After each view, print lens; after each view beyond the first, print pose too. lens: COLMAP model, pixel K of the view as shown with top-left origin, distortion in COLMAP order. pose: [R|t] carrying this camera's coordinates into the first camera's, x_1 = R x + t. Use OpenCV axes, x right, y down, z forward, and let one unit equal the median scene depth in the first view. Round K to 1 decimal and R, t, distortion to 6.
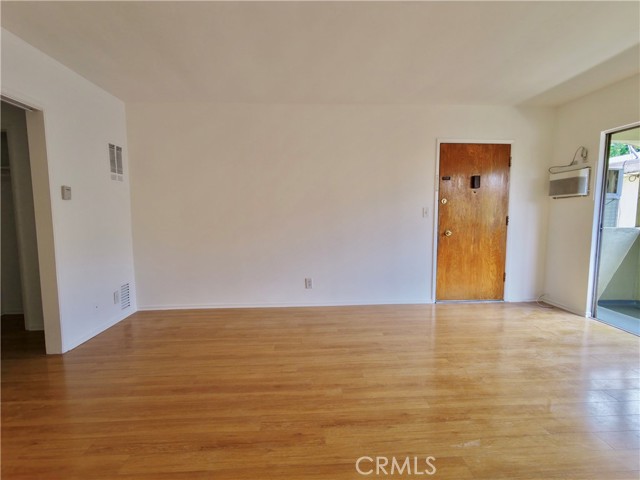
lens RADIAL K [[306.9, 0, 320.0], [0, 306.9, 240.0], [0, 0, 1]] dist [0.000304, 0.001467]
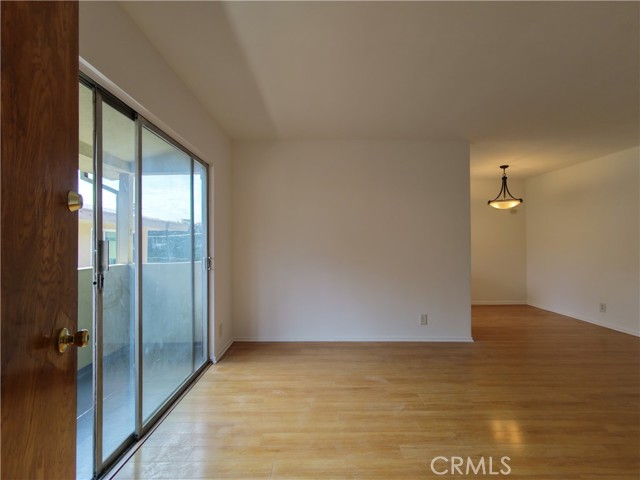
lens RADIAL K [[306.9, 0, 320.0], [0, 306.9, 240.0], [0, 0, 1]] dist [0.000304, 0.001467]
pose [[-0.998952, 0.005986, 0.045384, 0.583316], [0.009441, 0.997039, 0.076311, -0.116023], [-0.044792, 0.076659, -0.996051, 1.239073]]
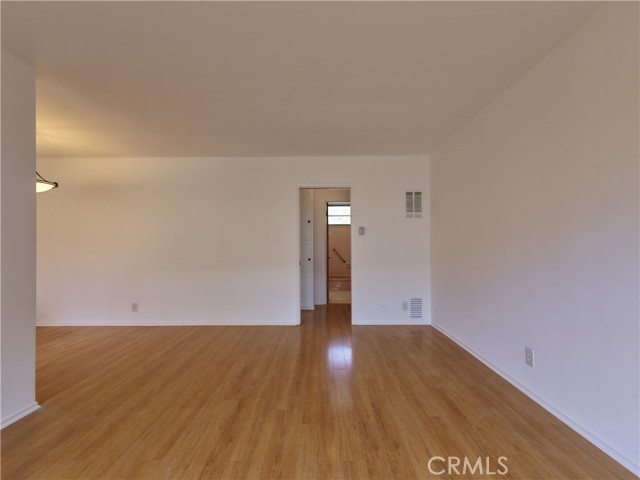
lens RADIAL K [[306.9, 0, 320.0], [0, 306.9, 240.0], [0, 0, 1]] dist [0.000304, 0.001467]
pose [[-0.062744, -0.009262, -0.997987, 0.712157], [-0.083844, 0.996471, -0.003977, -0.062853], [0.994502, 0.083426, -0.063299, 0.726010]]
